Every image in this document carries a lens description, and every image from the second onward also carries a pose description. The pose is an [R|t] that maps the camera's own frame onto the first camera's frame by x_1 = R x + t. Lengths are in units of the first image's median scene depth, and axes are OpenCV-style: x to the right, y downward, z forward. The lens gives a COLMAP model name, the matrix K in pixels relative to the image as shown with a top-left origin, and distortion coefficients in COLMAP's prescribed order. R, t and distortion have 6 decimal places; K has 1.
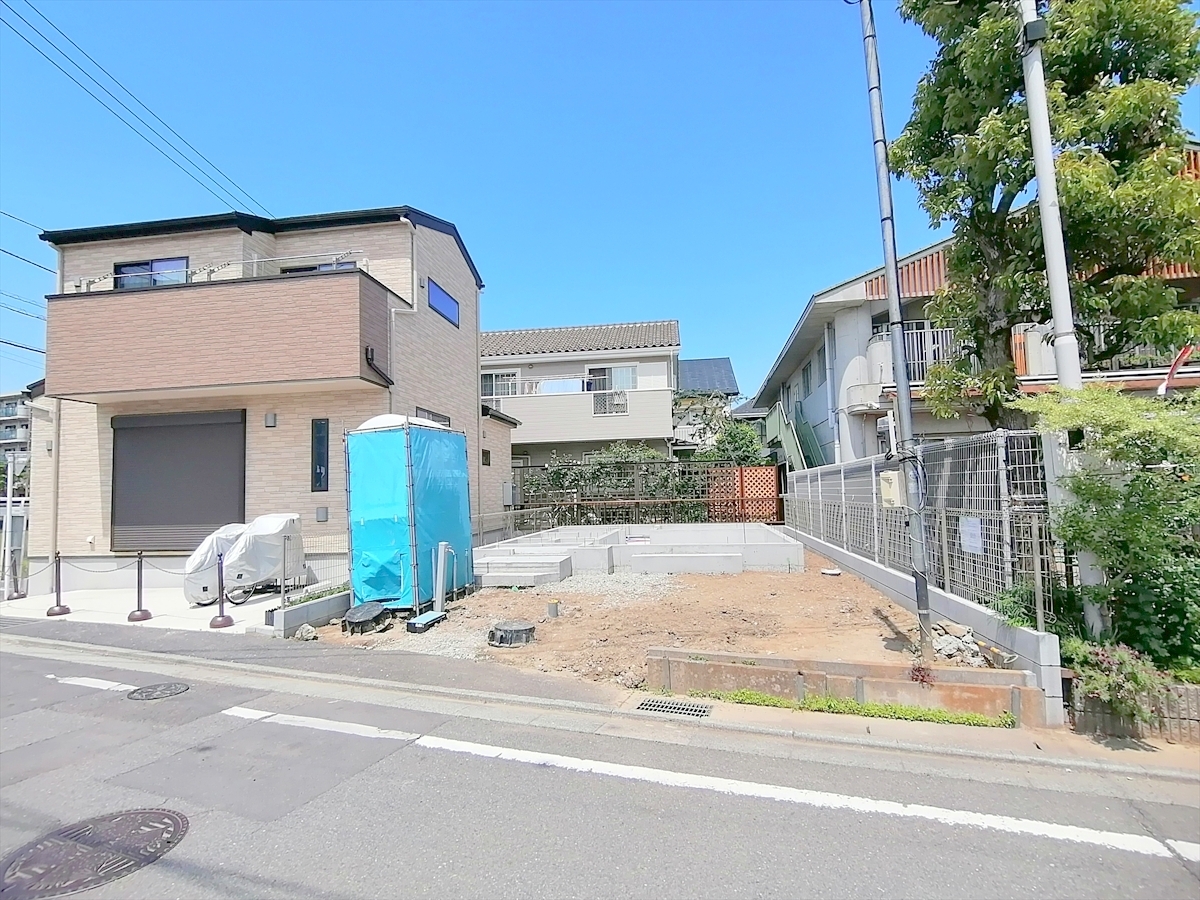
lens RADIAL K [[592.4, 0, 597.4], [0, 592.4, 463.2], [0, 0, 1]] dist [0.001139, -0.000940]
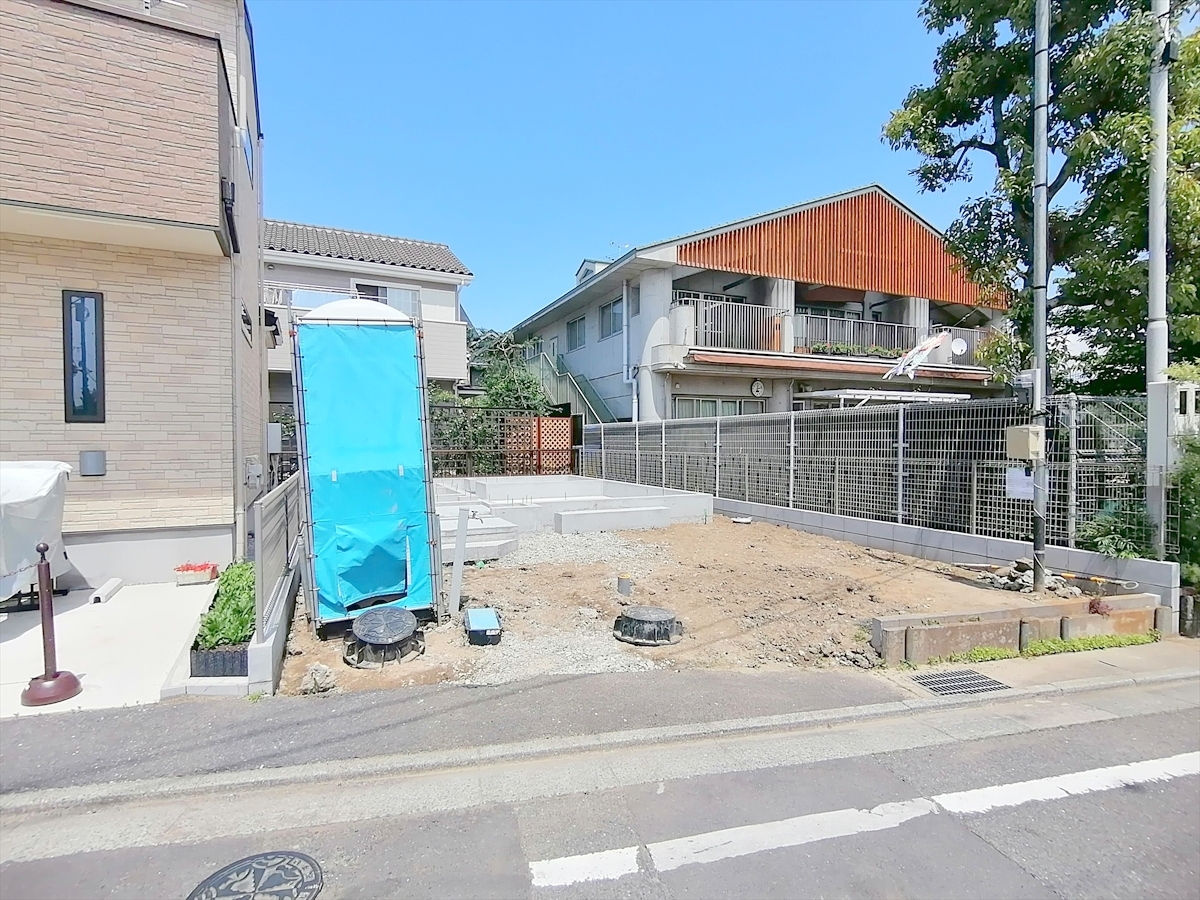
lens RADIAL K [[594.2, 0, 600.0], [0, 594.2, 450.0], [0, 0, 1]] dist [0.051421, -0.051890]
pose [[0.826781, 0.017465, 0.562252, -0.291395], [-0.049902, 0.997854, 0.042384, 0.019336], [-0.560305, -0.063100, 0.825879, 0.202786]]
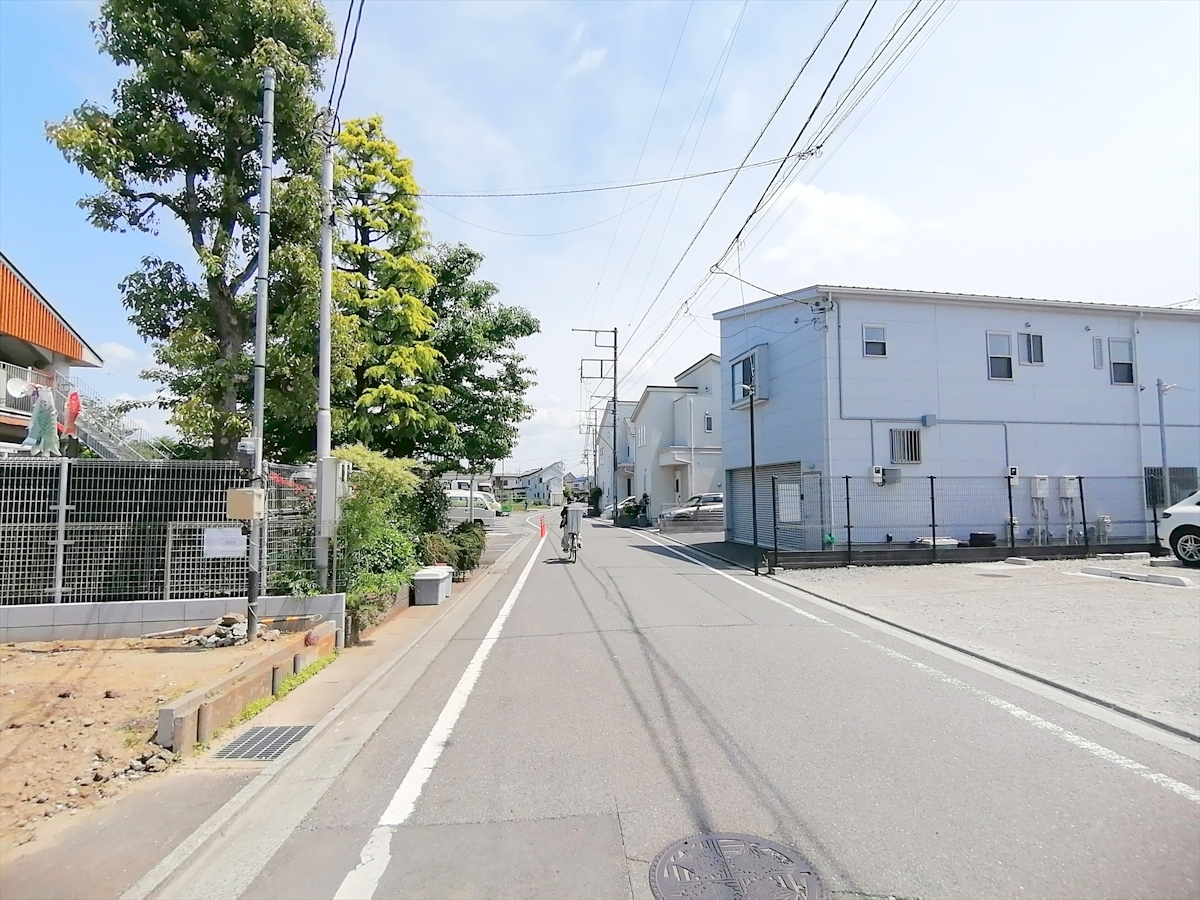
lens RADIAL K [[605.5, 0, 600.0], [0, 605.5, 450.0], [0, 0, 1]] dist [-0.025969, 0.000717]
pose [[-0.412741, 0.096895, 0.905680, -0.336302], [-0.031527, 0.992210, -0.120520, 0.022935], [-0.910303, -0.078297, -0.406471, 0.325382]]
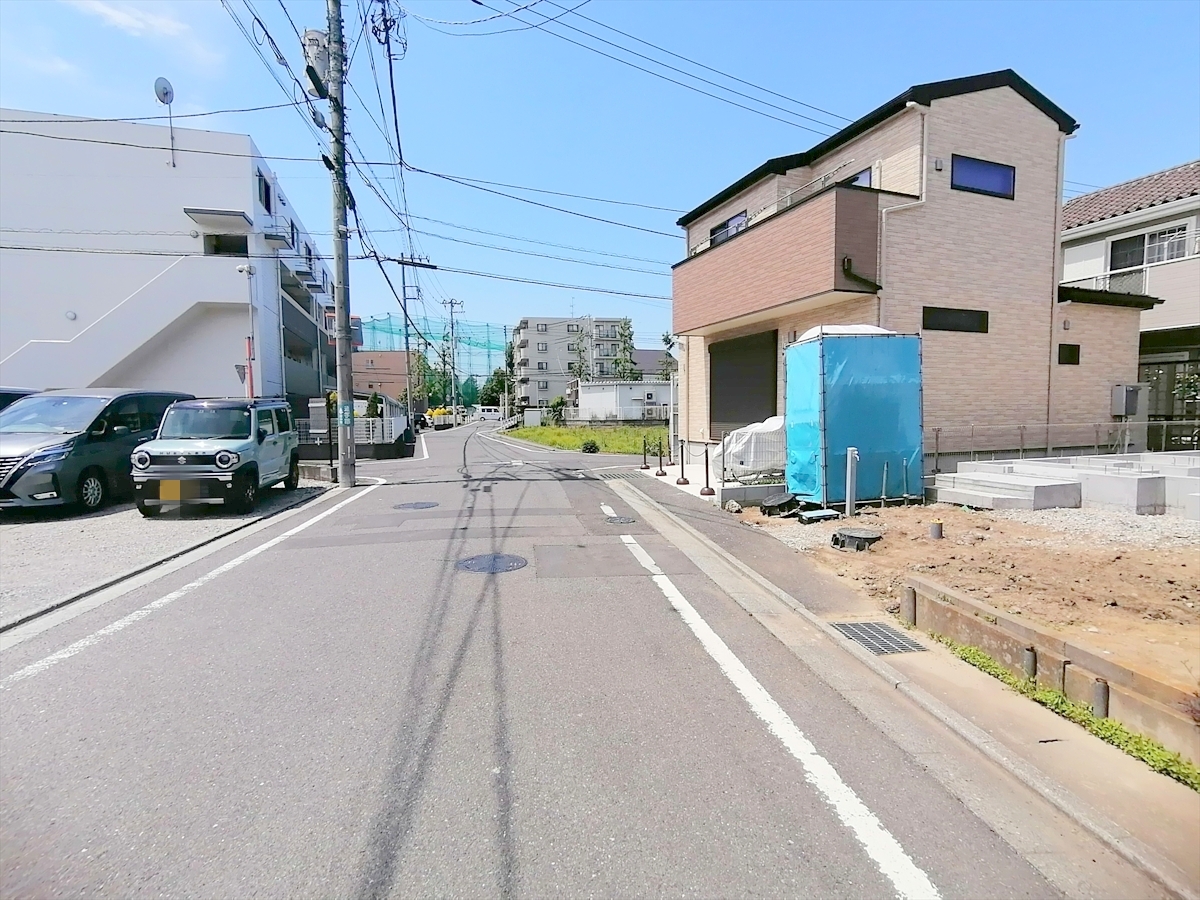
lens RADIAL K [[590.7, 0, 599.0], [0, 590.7, 457.0], [0, 0, 1]] dist [0.004201, -0.014098]
pose [[0.474493, 0.087301, -0.875919, 0.245766], [0.044635, 0.991404, 0.122990, 0.001836], [0.879127, -0.097455, 0.466517, 0.073668]]
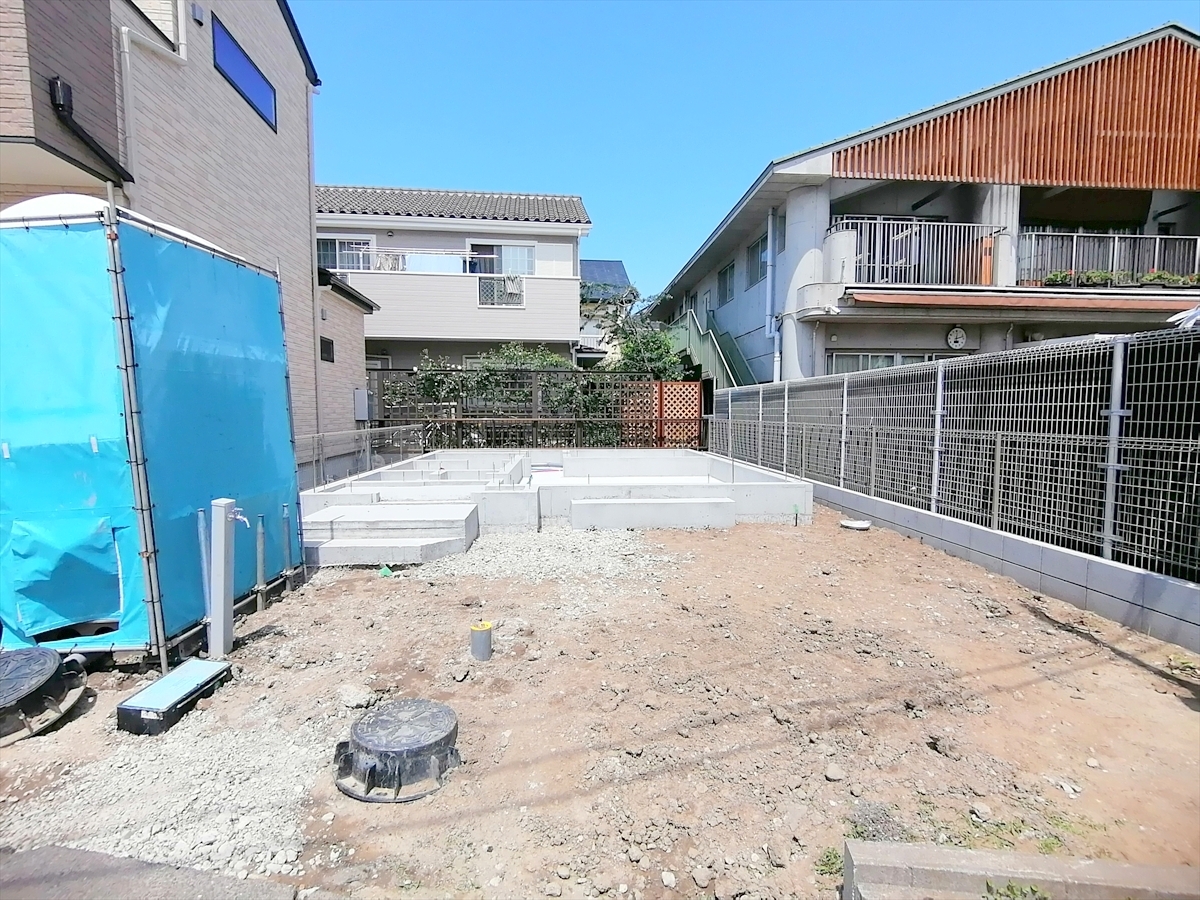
lens RADIAL K [[590.7, 0, 599.0], [0, 590.7, 457.0], [0, 0, 1]] dist [0.004201, -0.014098]
pose [[0.970784, 0.008975, 0.239788, -0.052414], [-0.038896, 0.991970, 0.120343, 0.021518], [-0.236783, -0.126154, 0.963338, 0.289331]]
